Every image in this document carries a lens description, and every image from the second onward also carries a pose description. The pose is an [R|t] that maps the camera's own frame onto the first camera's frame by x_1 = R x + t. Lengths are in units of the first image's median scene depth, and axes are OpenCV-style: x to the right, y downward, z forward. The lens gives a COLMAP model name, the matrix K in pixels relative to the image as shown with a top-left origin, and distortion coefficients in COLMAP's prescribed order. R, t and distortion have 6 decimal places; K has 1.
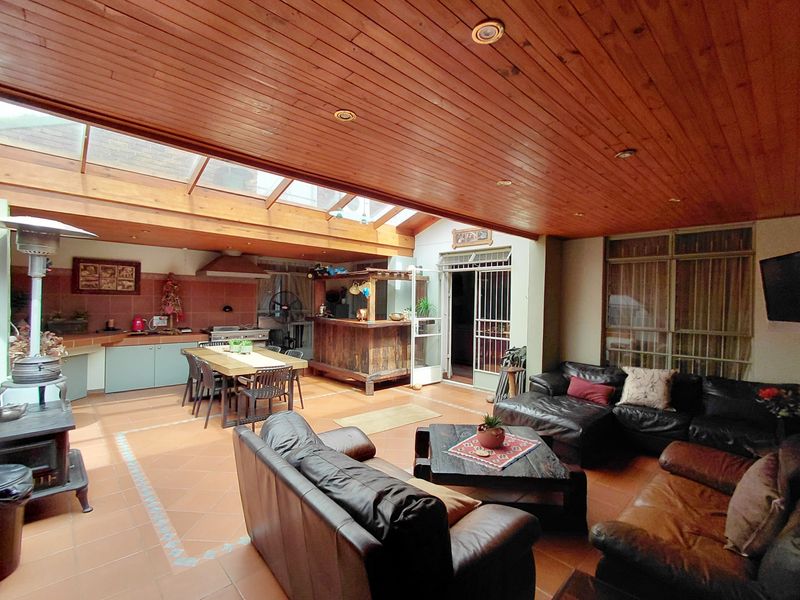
lens RADIAL K [[367.1, 0, 400.0], [0, 367.1, 300.0], [0, 0, 1]] dist [0.002181, 0.000280]
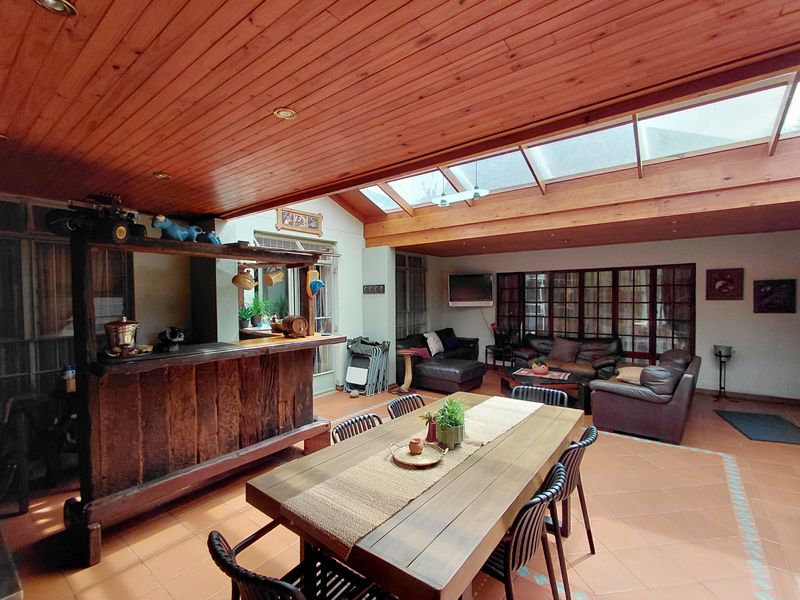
lens RADIAL K [[365.3, 0, 400.0], [0, 365.3, 300.0], [0, 0, 1]] dist [-0.002200, -0.000138]
pose [[-0.161918, -0.044483, 0.985801, -0.654185], [-0.003525, 0.999003, 0.044500, -0.032063], [-0.986798, 0.003731, -0.161913, 0.909620]]
